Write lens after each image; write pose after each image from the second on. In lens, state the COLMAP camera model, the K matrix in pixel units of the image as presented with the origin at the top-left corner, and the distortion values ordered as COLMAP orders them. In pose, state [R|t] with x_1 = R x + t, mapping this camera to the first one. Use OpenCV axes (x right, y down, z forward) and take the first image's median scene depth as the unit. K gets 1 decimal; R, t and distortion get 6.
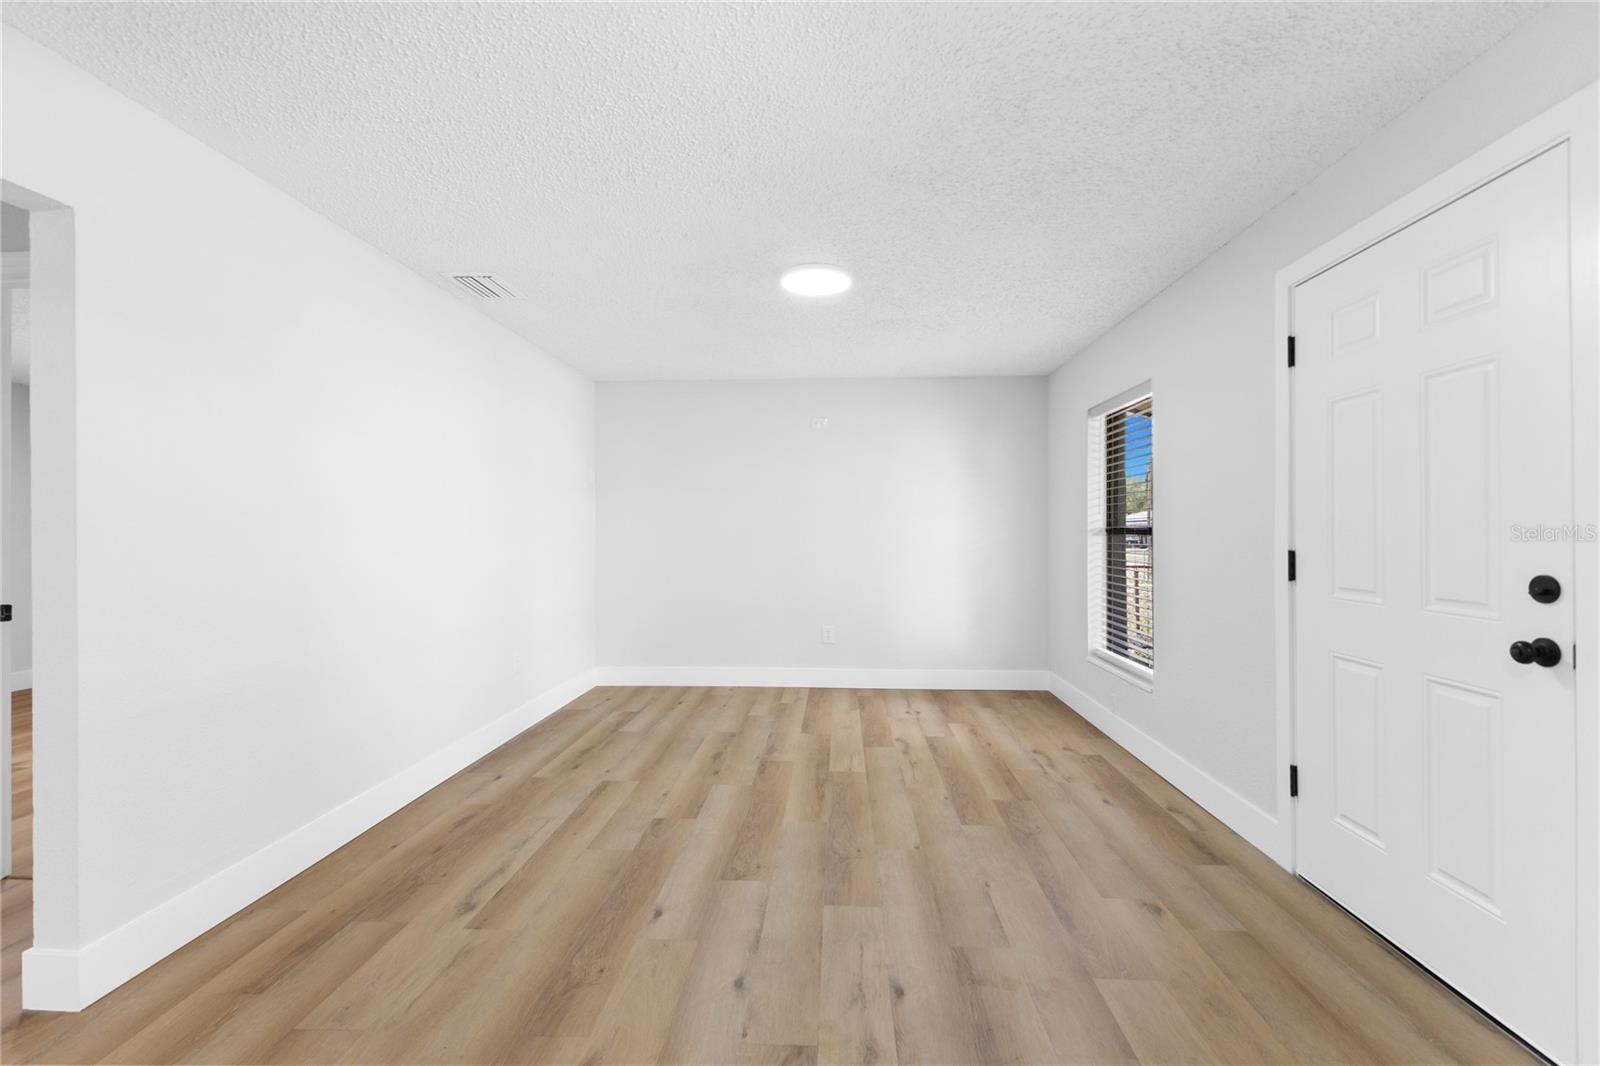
lens RADIAL K [[697.5, 0, 813.7], [0, 697.5, 530.5], [0, 0, 1]] dist [0.000463, -0.000113]
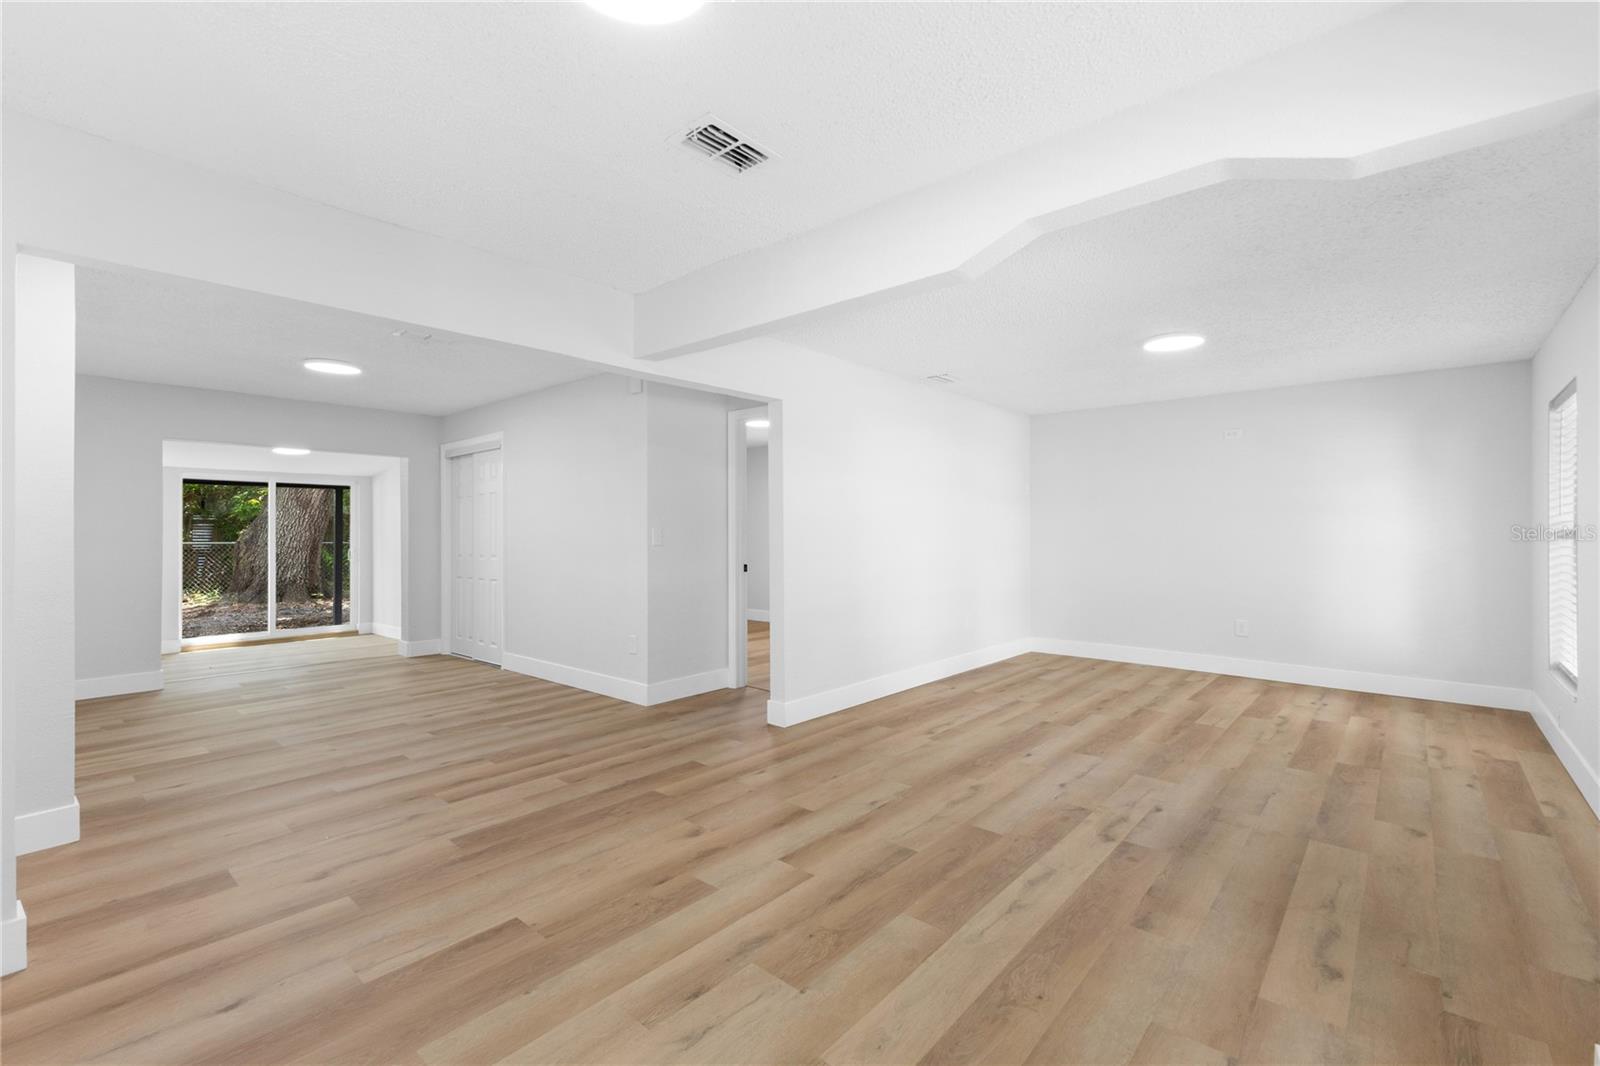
lens RADIAL K [[700.9, 0, 806.0], [0, 700.9, 533.3], [0, 0, 1]] dist [0.025121, -0.010954]
pose [[0.784727, 0.002871, -0.619835, 0.311156], [-0.000940, 0.999994, 0.003441, -0.002517], [0.619841, -0.002118, 0.784725, -0.519761]]
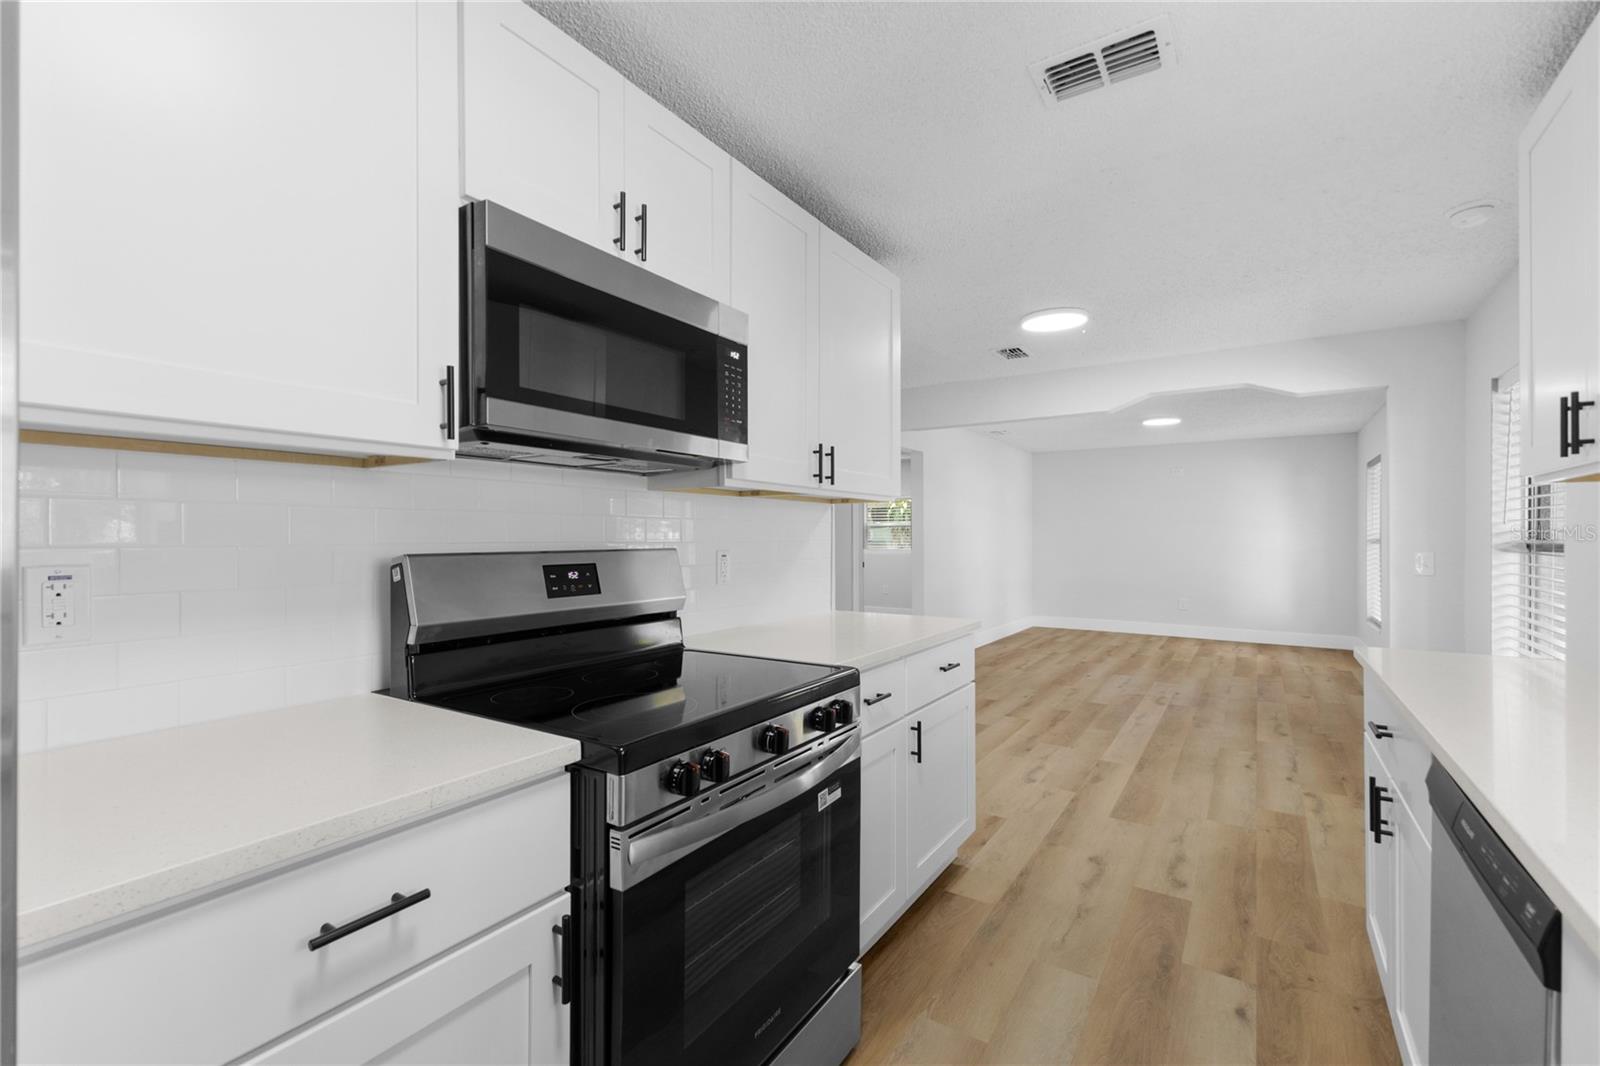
lens RADIAL K [[708.1, 0, 796.9], [0, 708.1, 539.4], [0, 0, 1]] dist [0.000158, 0.000062]
pose [[0.858712, 0.004553, -0.512438, 0.168029], [-0.001284, 0.999977, 0.006733, -0.015118], [0.512457, -0.005124, 0.858698, -1.527057]]
